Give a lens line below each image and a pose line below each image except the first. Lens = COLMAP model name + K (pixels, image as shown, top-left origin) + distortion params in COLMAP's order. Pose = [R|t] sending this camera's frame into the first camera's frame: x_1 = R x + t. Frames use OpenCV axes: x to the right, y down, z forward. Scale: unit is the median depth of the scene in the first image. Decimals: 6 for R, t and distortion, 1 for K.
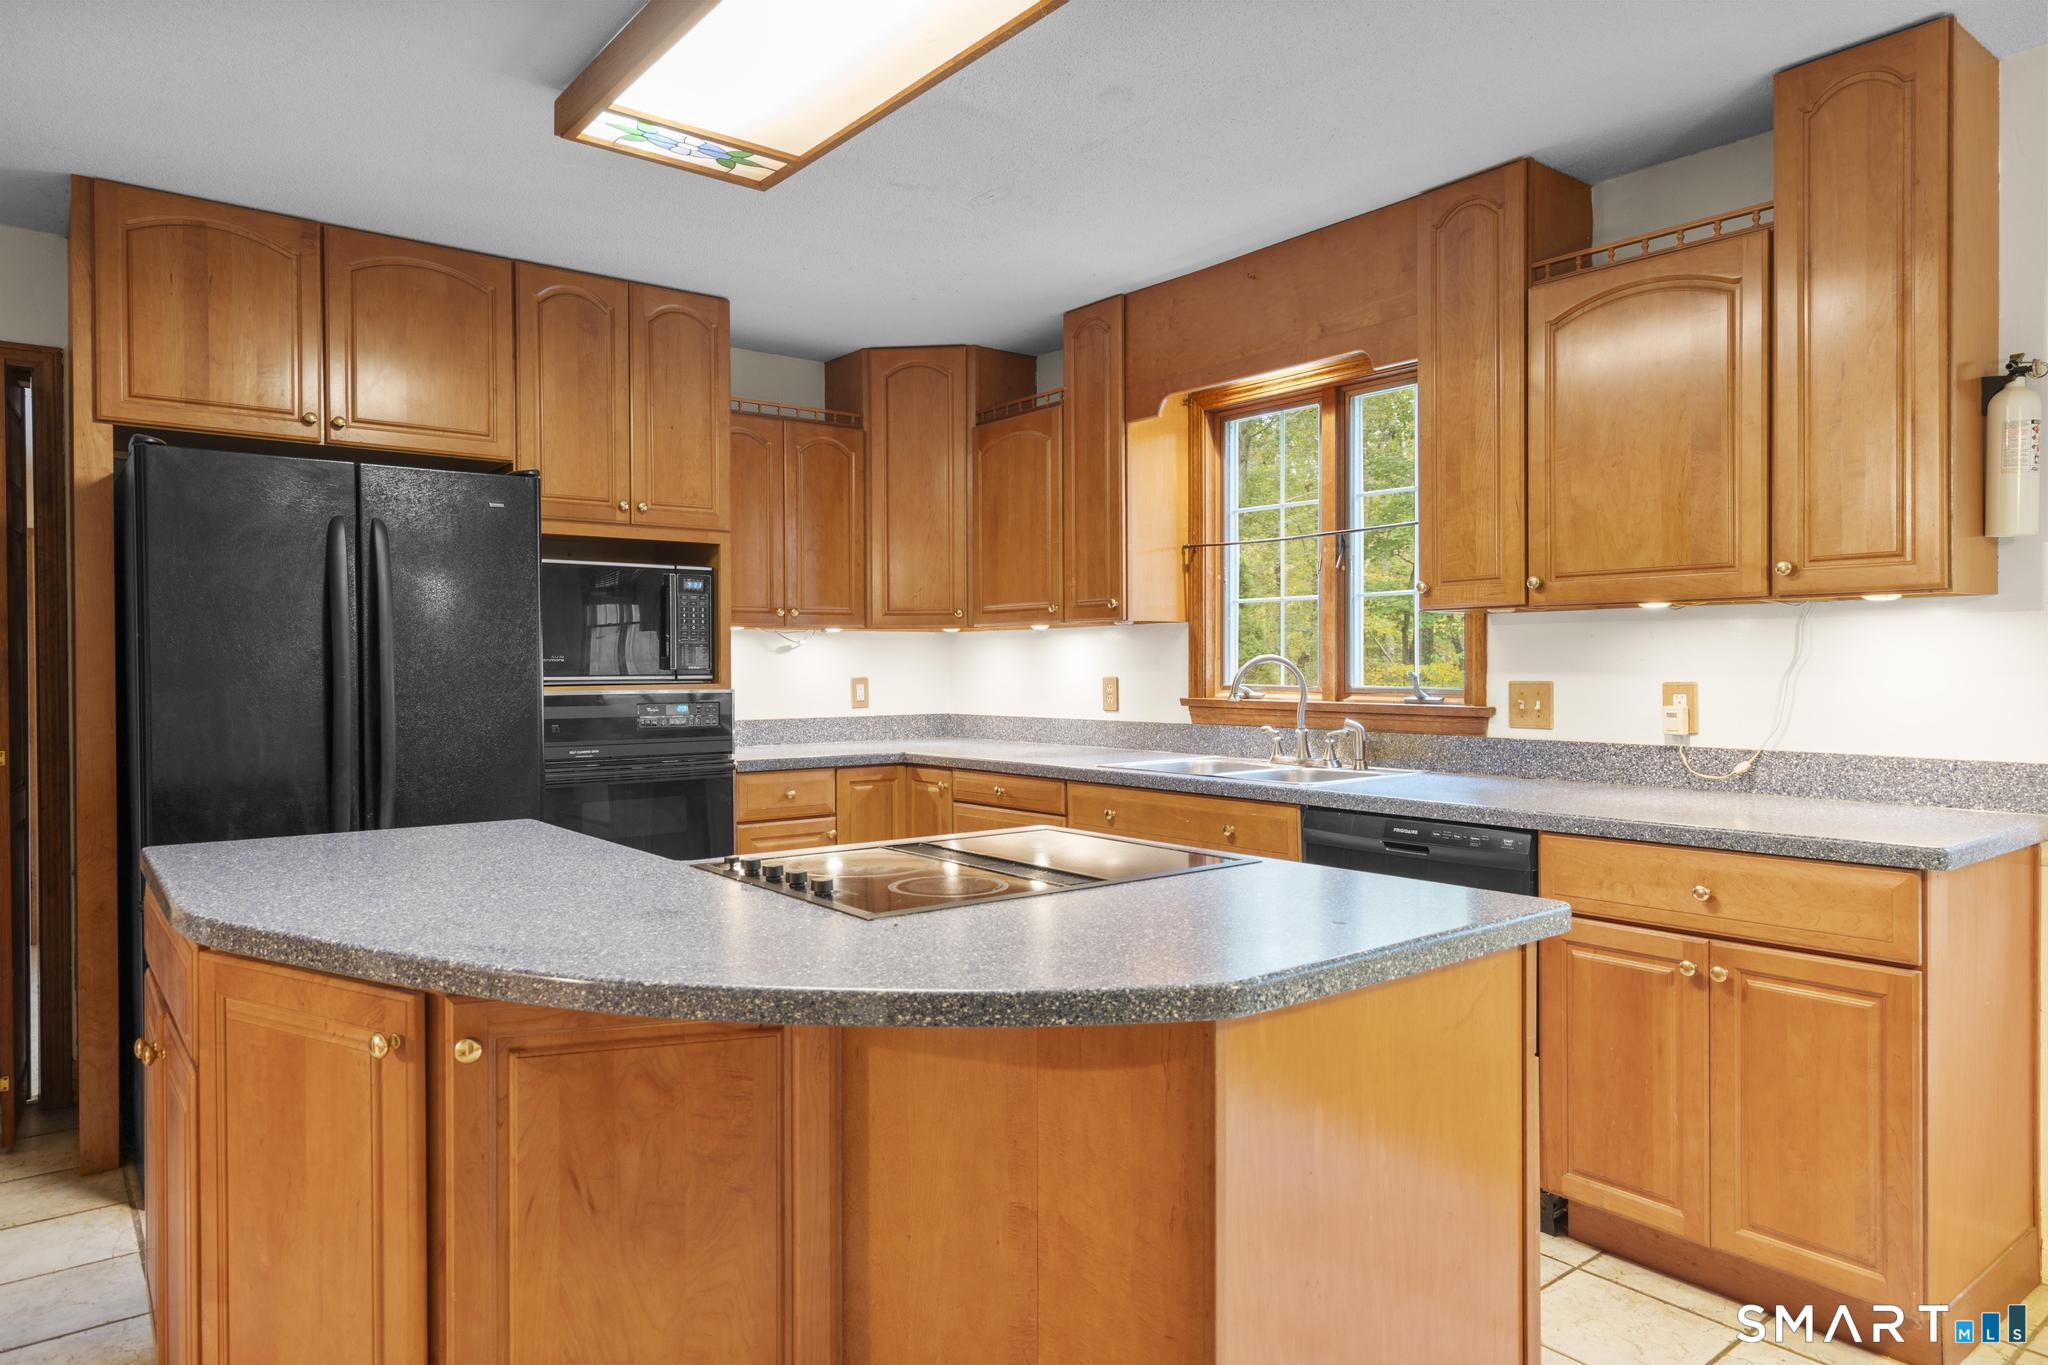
lens RADIAL K [[1268.2, 0, 1028.9], [0, 1268.2, 679.7], [0, 0, 1]] dist [0.007383, 0.001862]
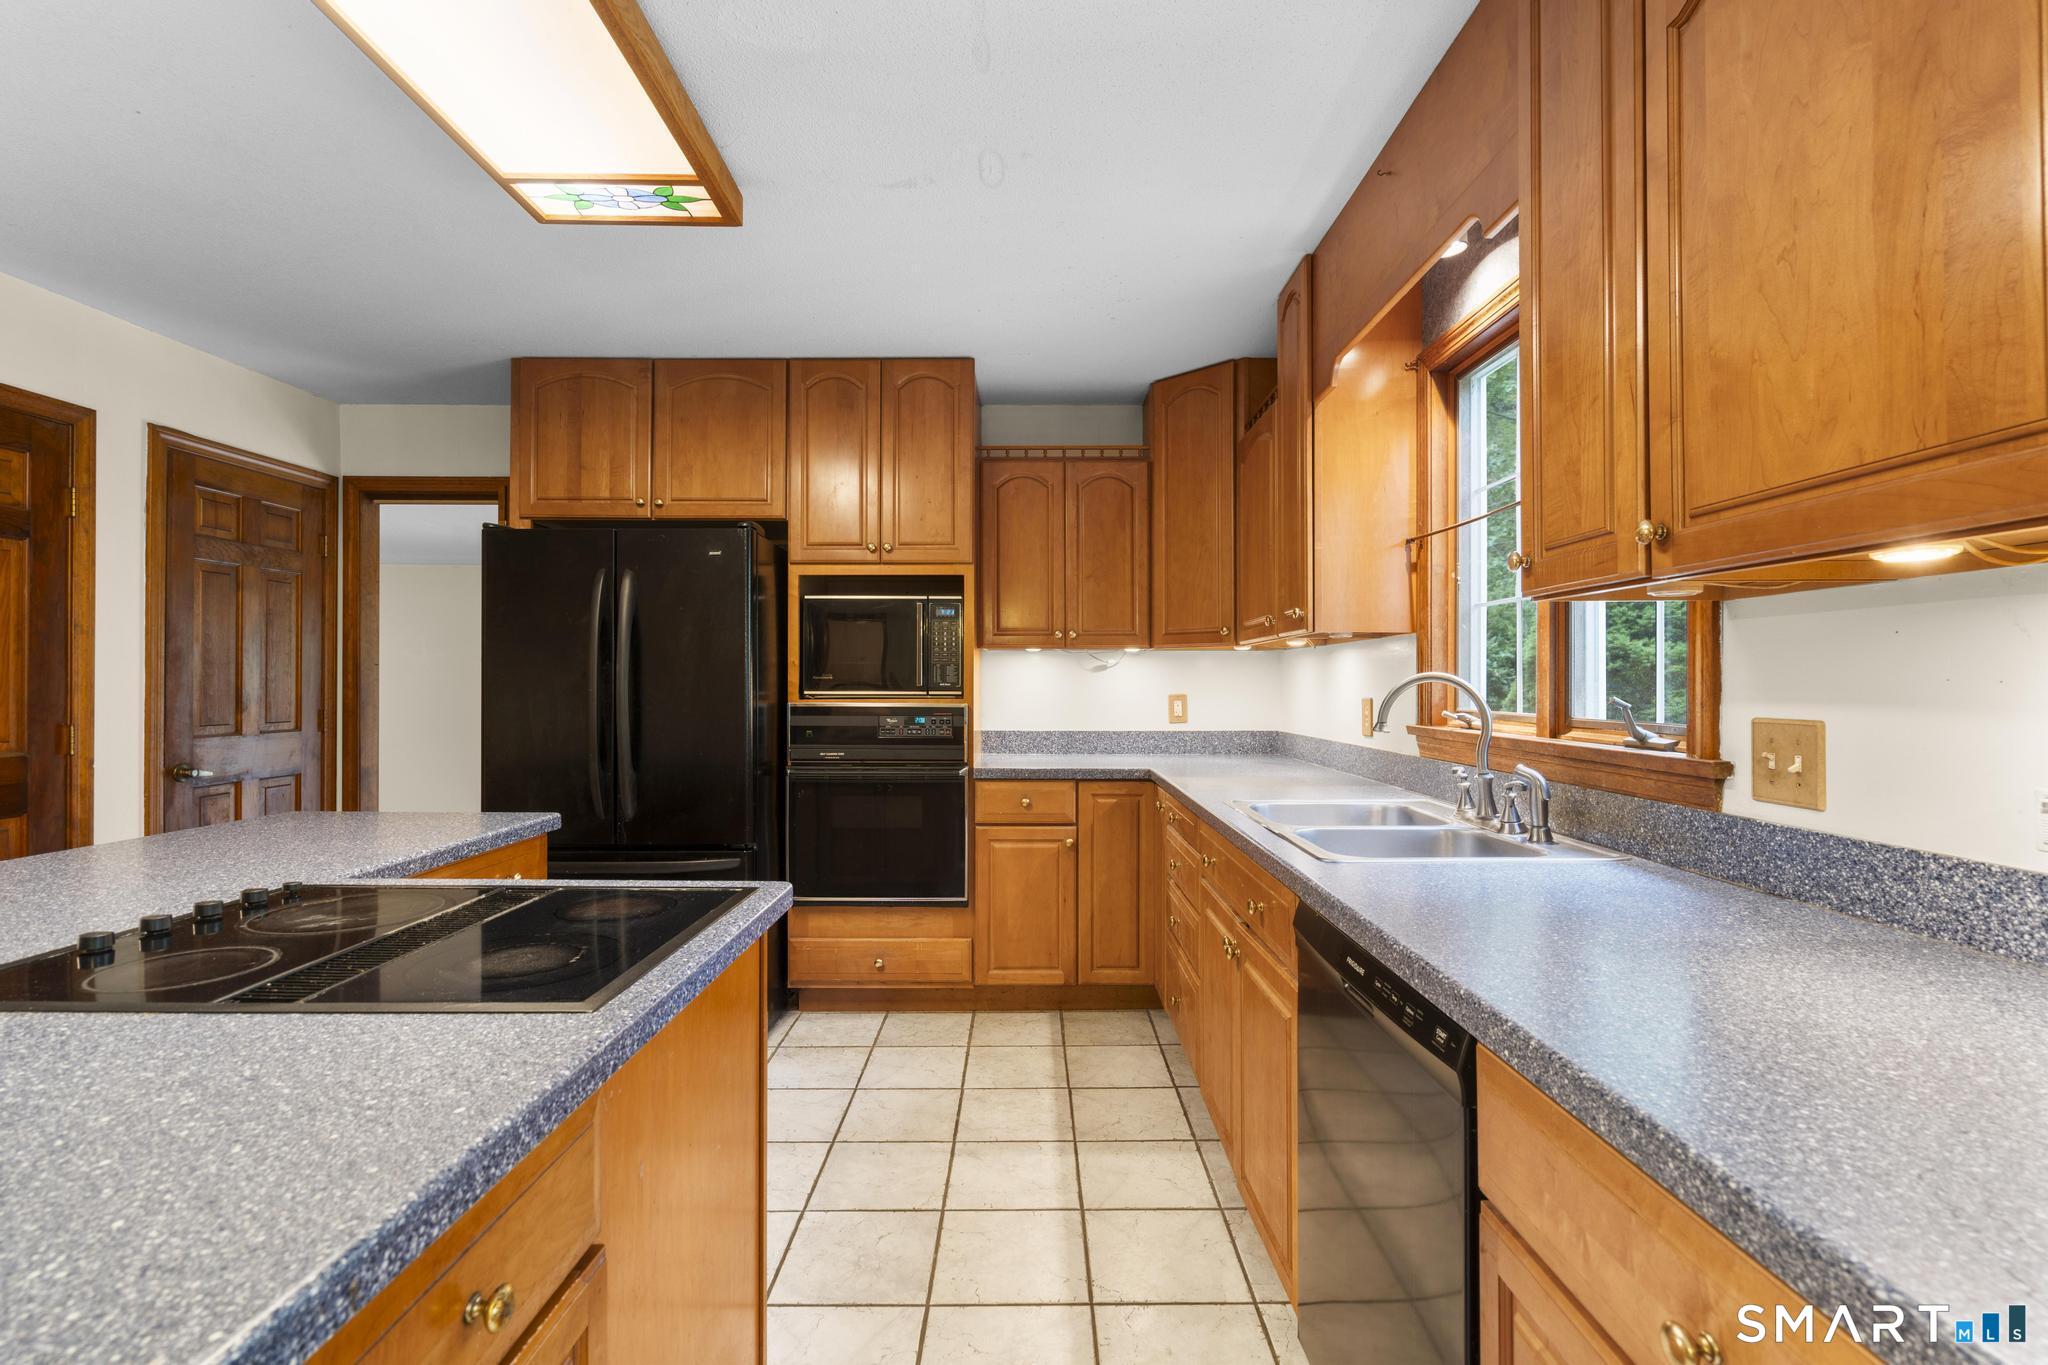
lens RADIAL K [[923.6, 0, 1027.8], [0, 923.6, 679.7], [0, 0, 1]] dist [-0.006072, 0.002426]
pose [[0.783110, 0.003102, -0.621875, 0.412976], [-0.011346, 0.999892, -0.009300, -0.008955], [0.621779, 0.014338, 0.783061, 0.519435]]
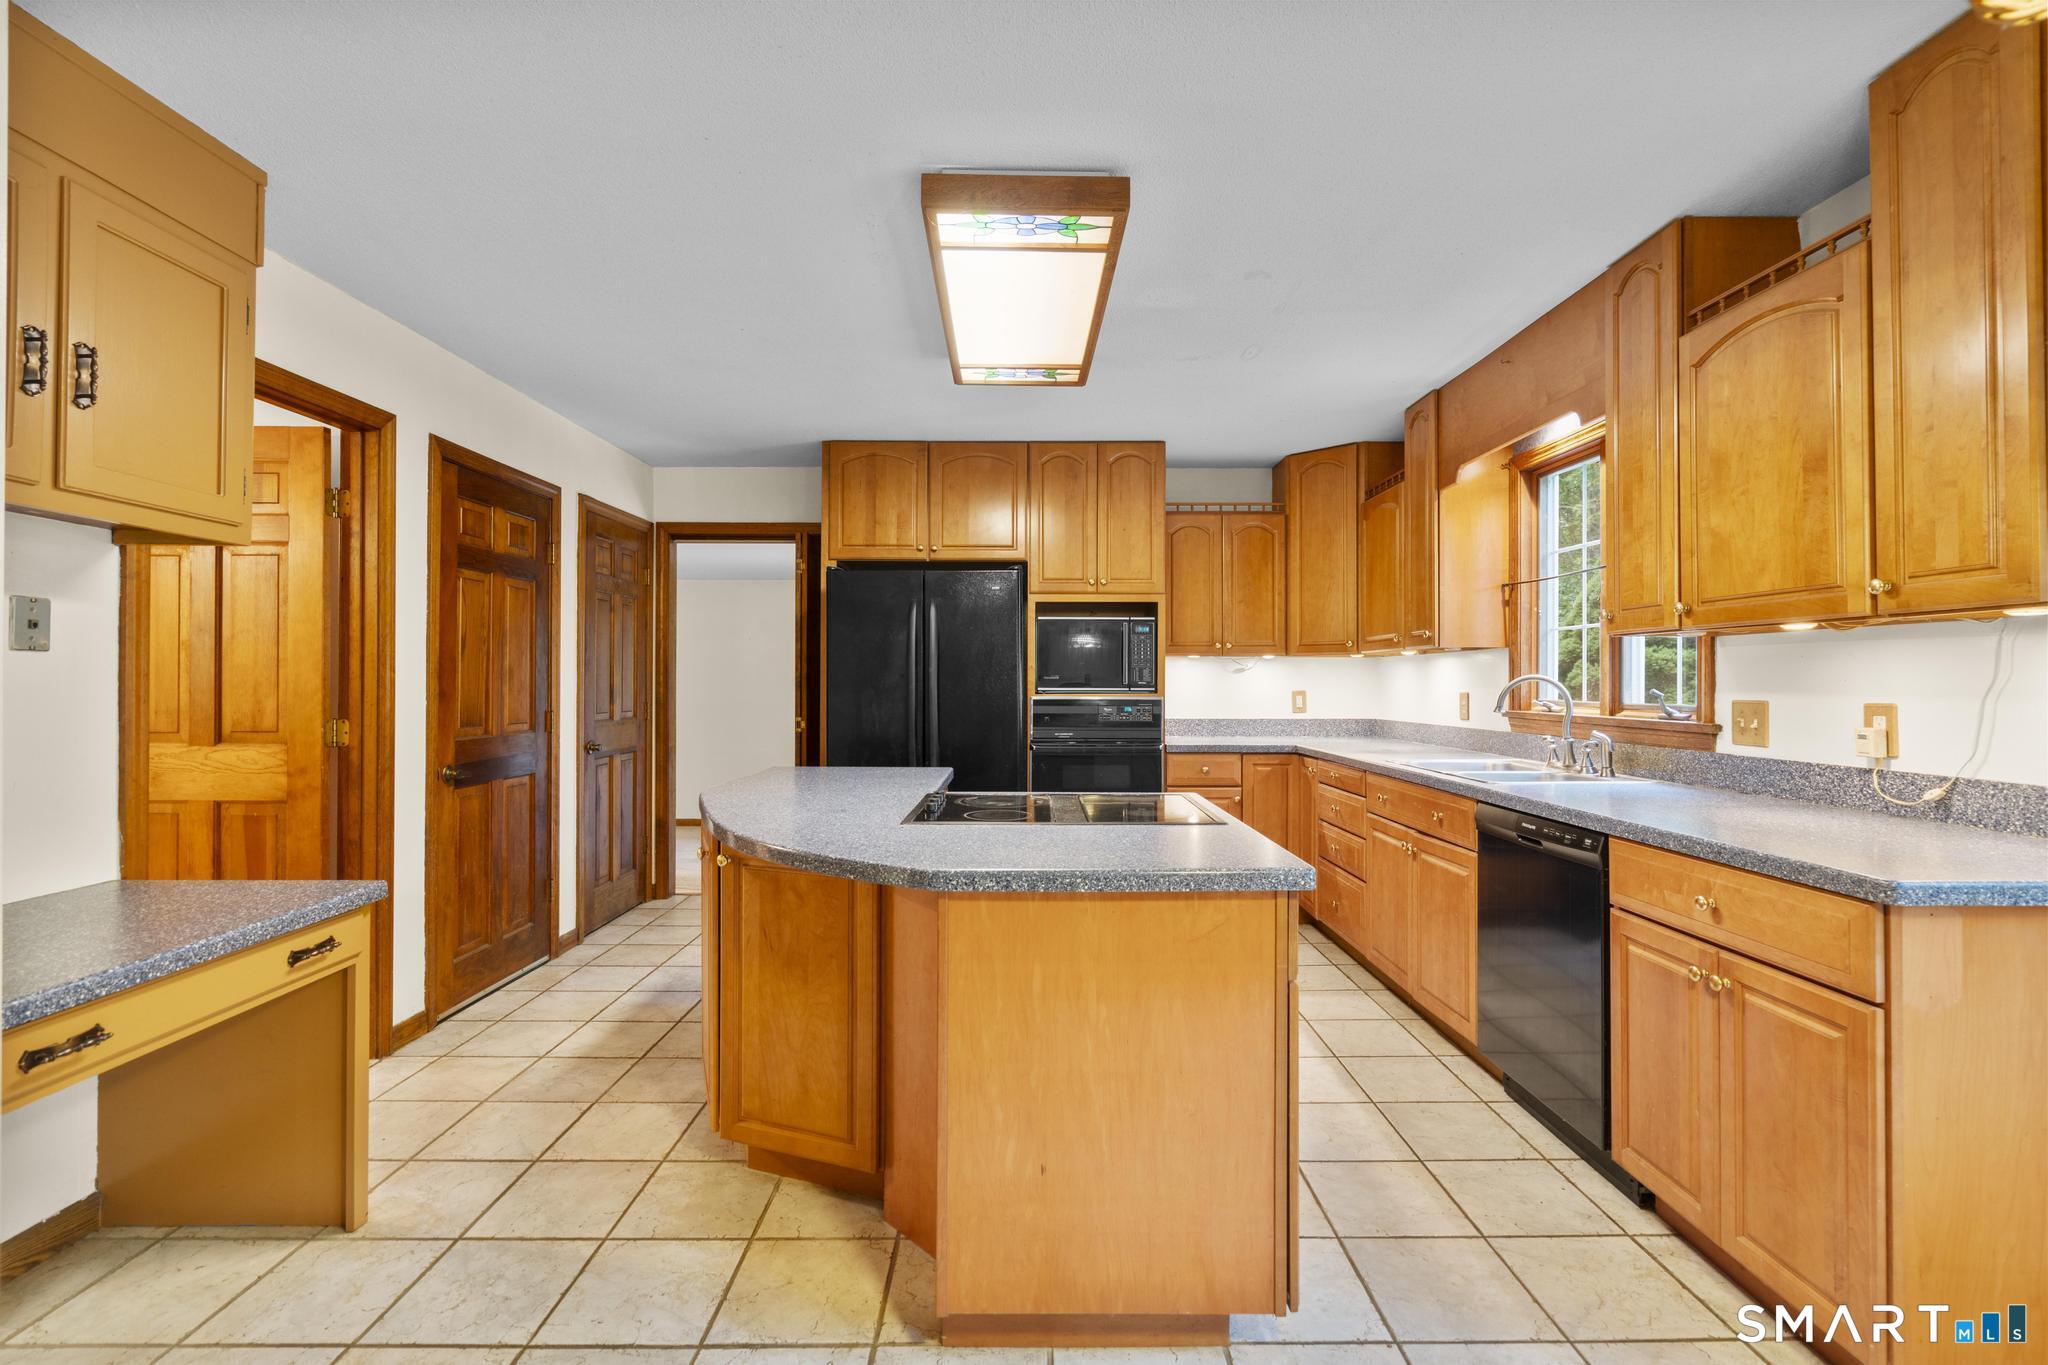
lens RADIAL K [[923.6, 0, 1029.2], [0, 923.6, 680.0], [0, 0, 1]] dist [-0.006072, 0.002426]
pose [[0.786261, 0.003847, -0.617883, 0.425115], [-0.011368, 0.999901, -0.008240, -0.002876], [0.617790, 0.013503, 0.786227, 0.042630]]
